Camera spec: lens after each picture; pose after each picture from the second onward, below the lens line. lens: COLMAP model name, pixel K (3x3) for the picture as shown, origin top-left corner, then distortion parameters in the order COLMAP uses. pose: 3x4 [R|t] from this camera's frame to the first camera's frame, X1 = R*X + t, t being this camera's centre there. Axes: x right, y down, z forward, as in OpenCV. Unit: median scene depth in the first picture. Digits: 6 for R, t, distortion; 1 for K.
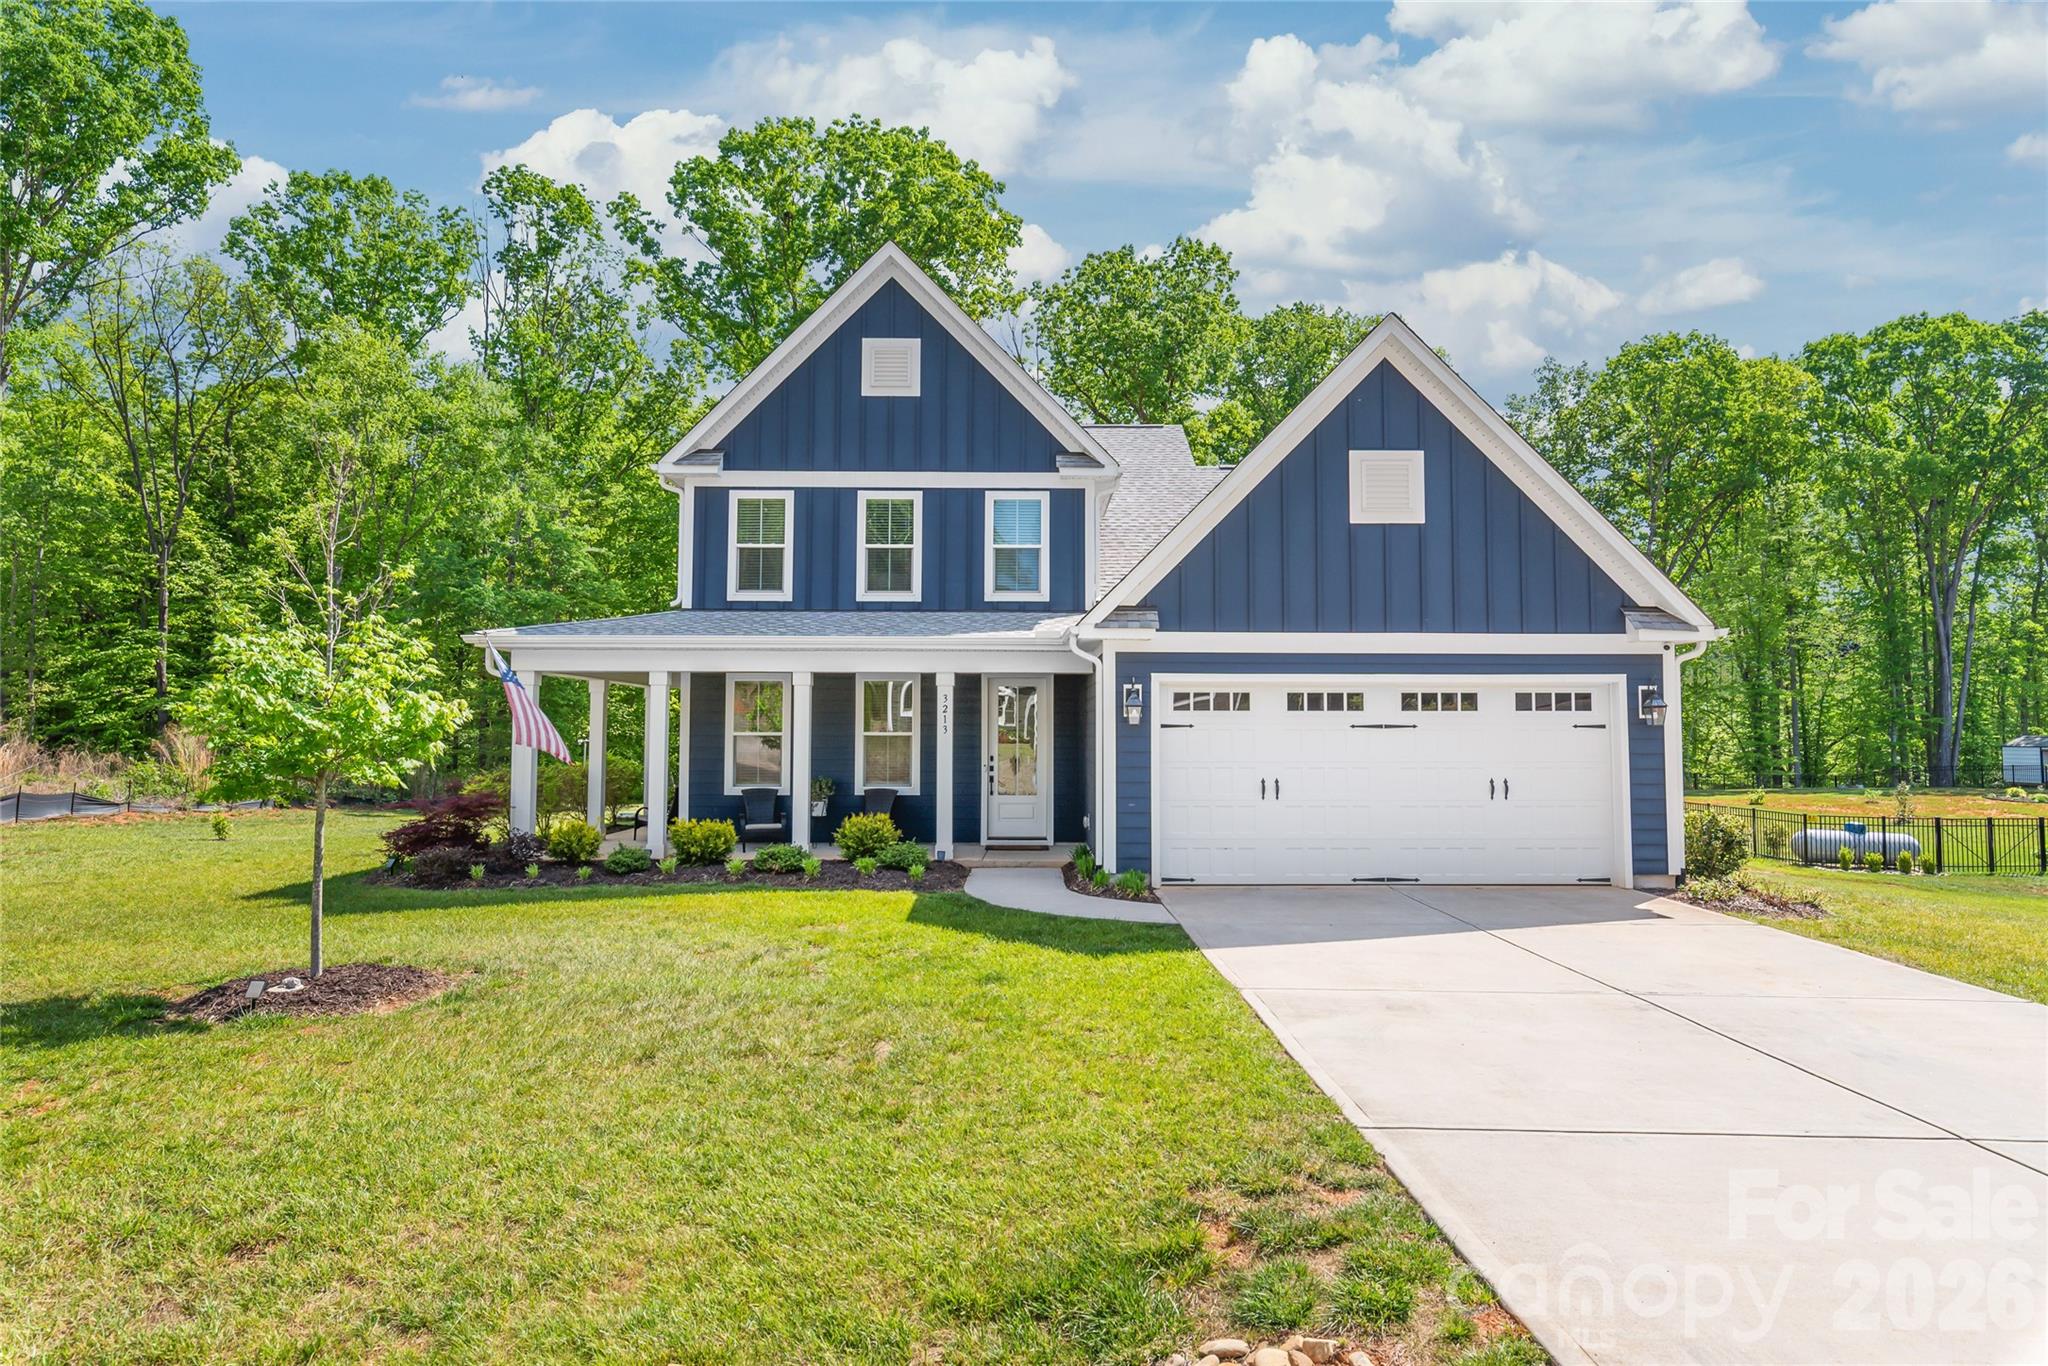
lens RADIAL K [[892.1, 0, 1020.7], [0, 892.1, 679.1], [0, 0, 1]] dist [-0.000374, 0.000004]
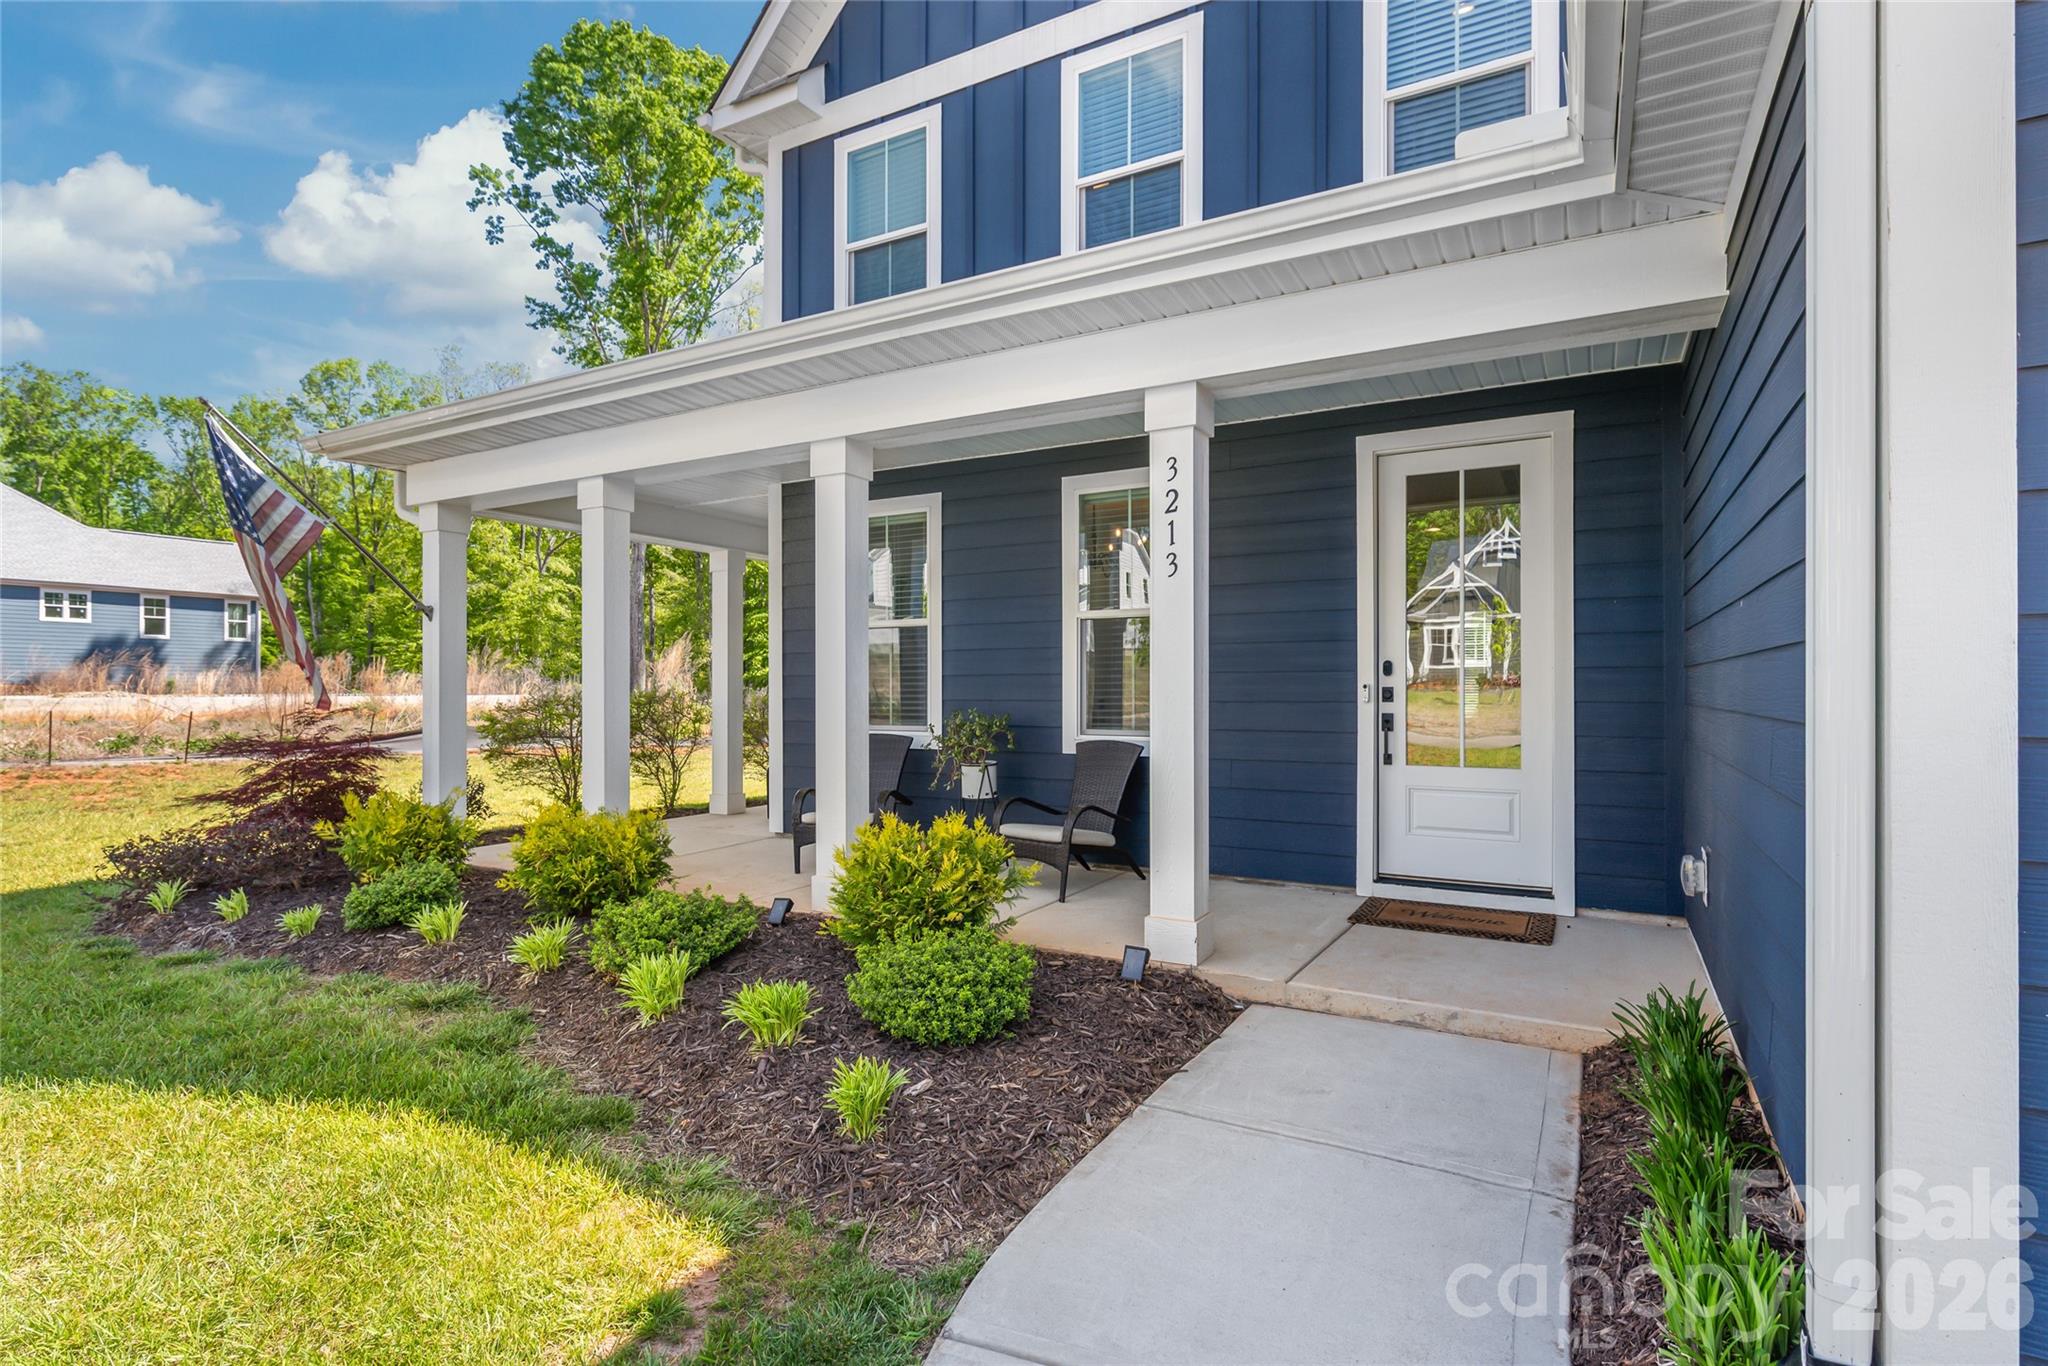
lens RADIAL K [[1038.6, 0, 1024.0], [0, 1038.6, 683.0], [0, 0, 1]] dist [-0.004080, -0.001019]
pose [[0.881093, -0.008173, -0.472873, 0.037807], [0.040555, 0.997474, 0.058326, 0.061459], [0.471202, -0.070568, 0.879198, 0.525978]]
